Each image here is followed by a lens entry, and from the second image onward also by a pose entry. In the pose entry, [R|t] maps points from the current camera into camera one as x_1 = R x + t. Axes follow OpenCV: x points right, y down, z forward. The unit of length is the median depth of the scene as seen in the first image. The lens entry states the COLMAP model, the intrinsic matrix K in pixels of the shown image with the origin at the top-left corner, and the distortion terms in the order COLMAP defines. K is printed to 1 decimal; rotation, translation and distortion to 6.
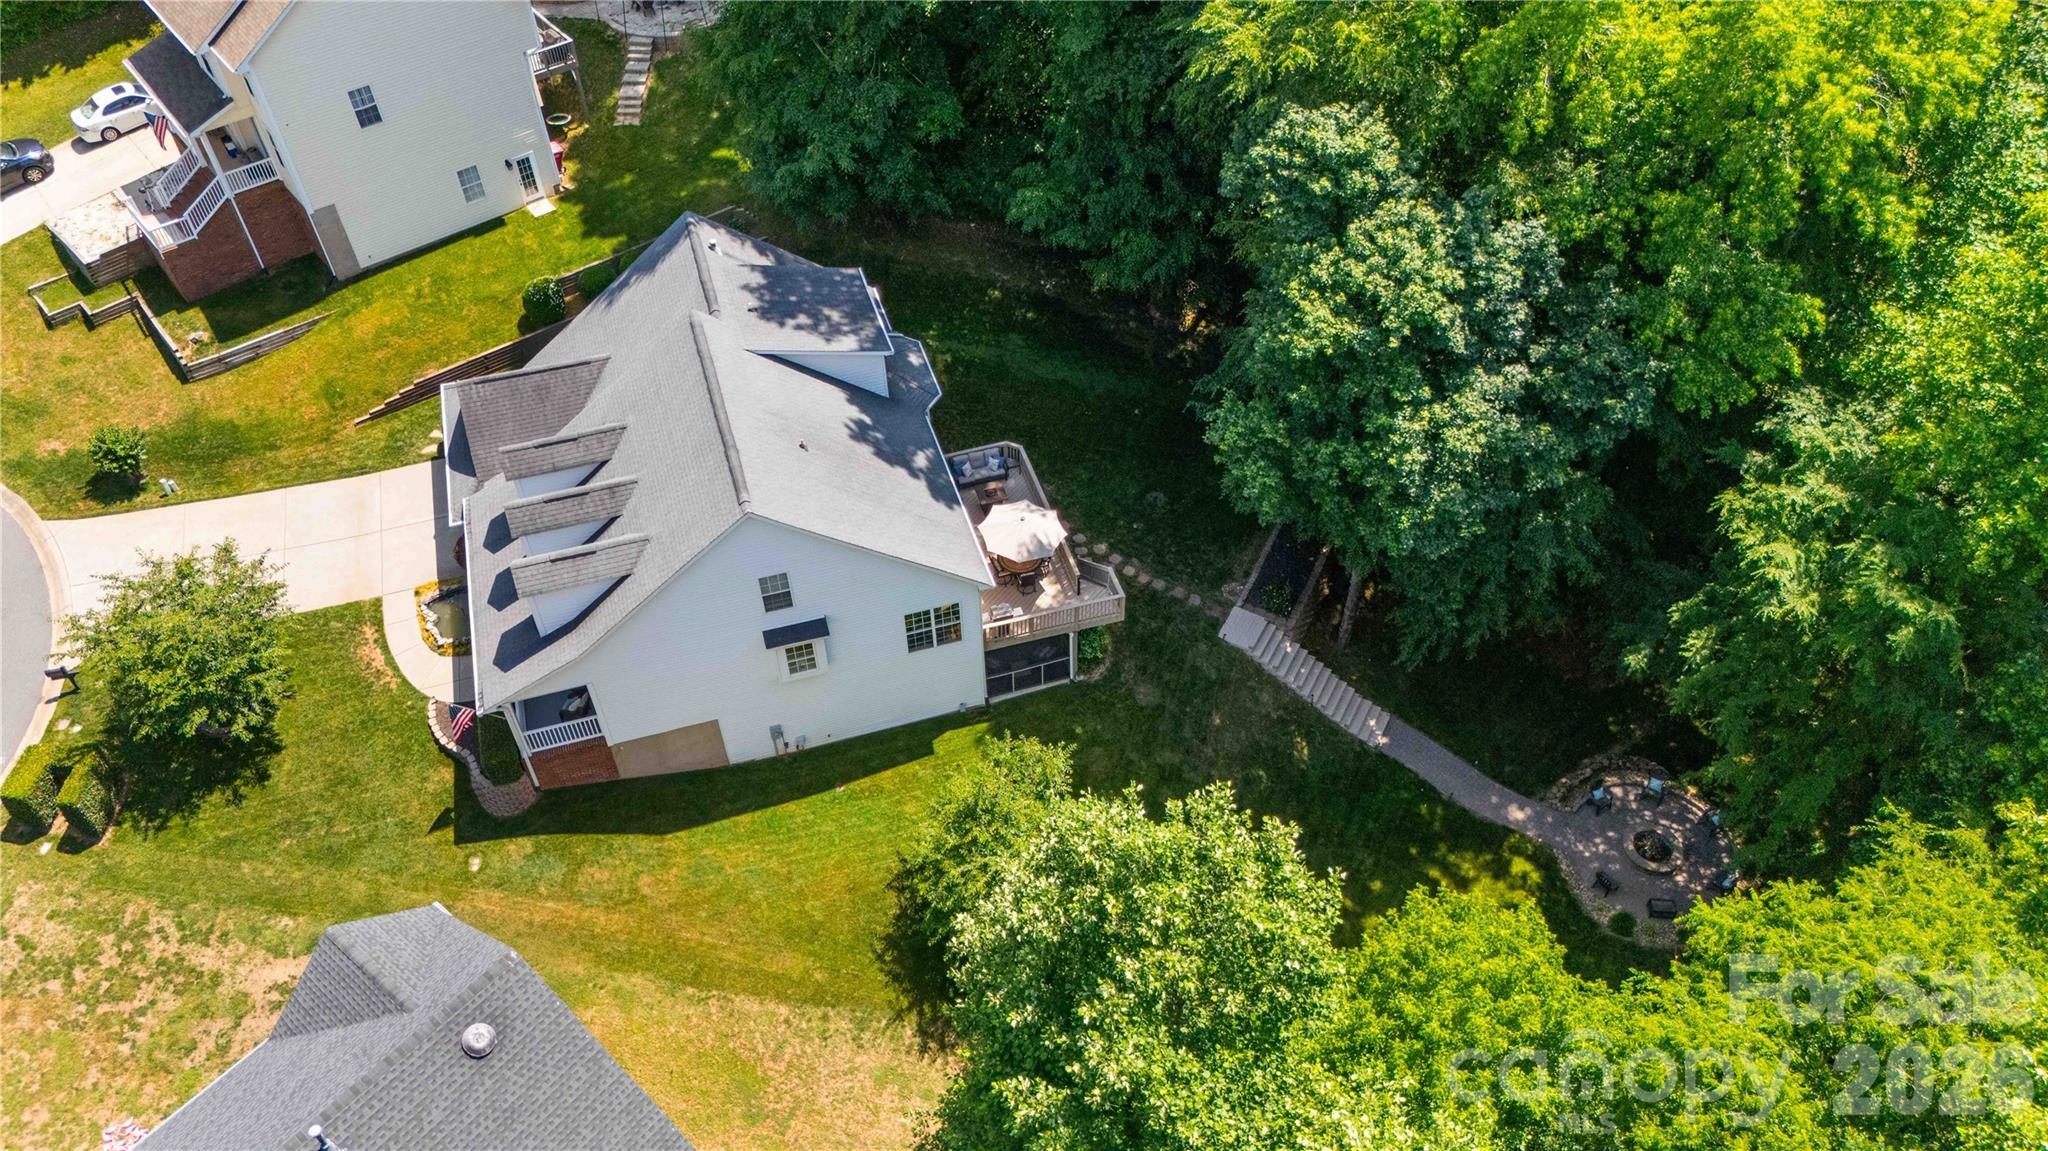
lens RADIAL K [[1546.9, 0, 1028.3], [0, 1546.9, 574.2], [0, 0, 1]] dist [0.040041, -0.002386]
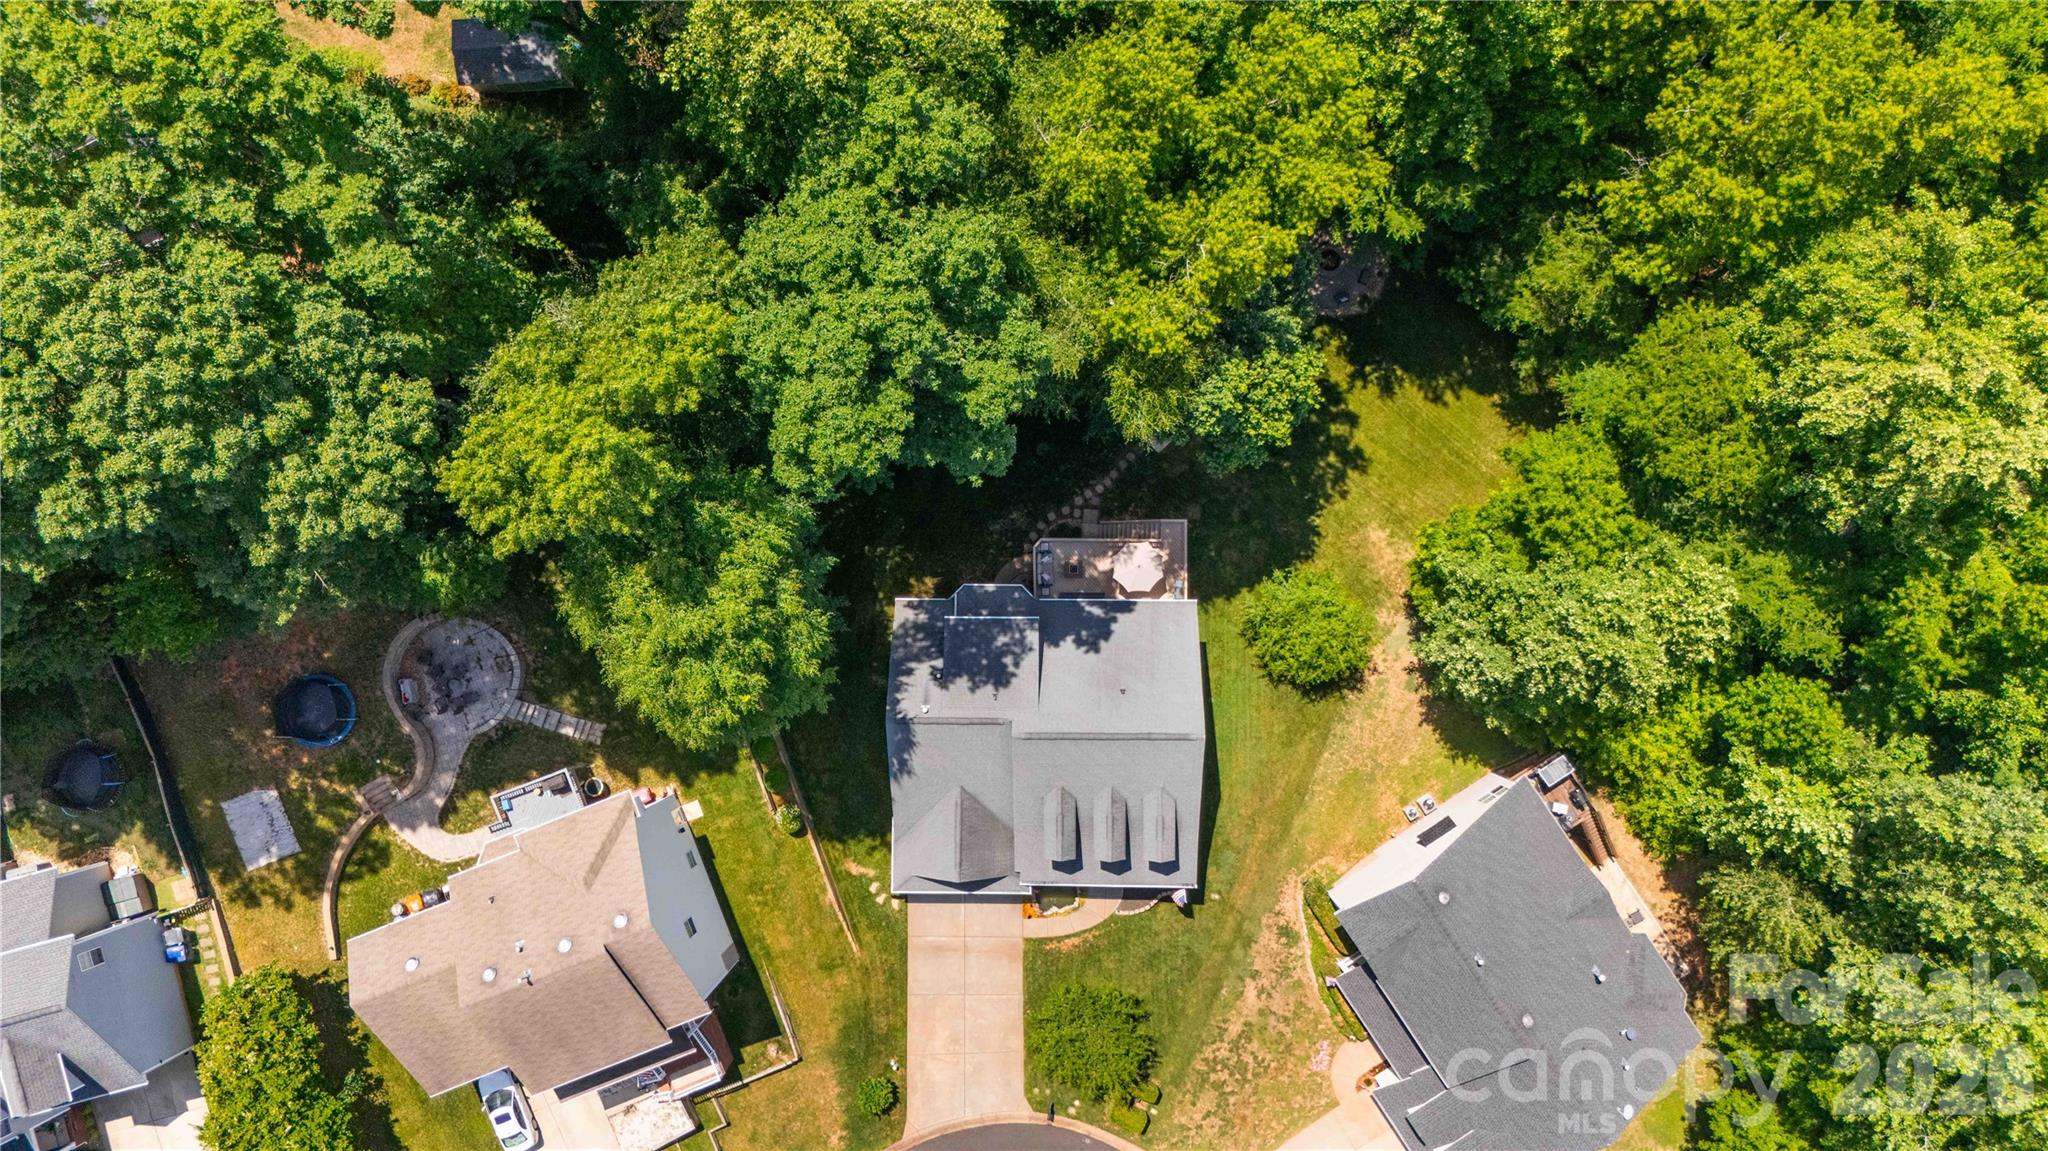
lens RADIAL K [[1546.9, 0, 1027.5], [0, 1546.9, 578.6], [0, 0, 1]] dist [0.040041, -0.002386]
pose [[0.296781, -0.953648, 0.049756, -0.140716], [0.680898, 0.247856, 0.689162, -1.265169], [-0.669551, -0.170652, 0.722897, -0.126783]]
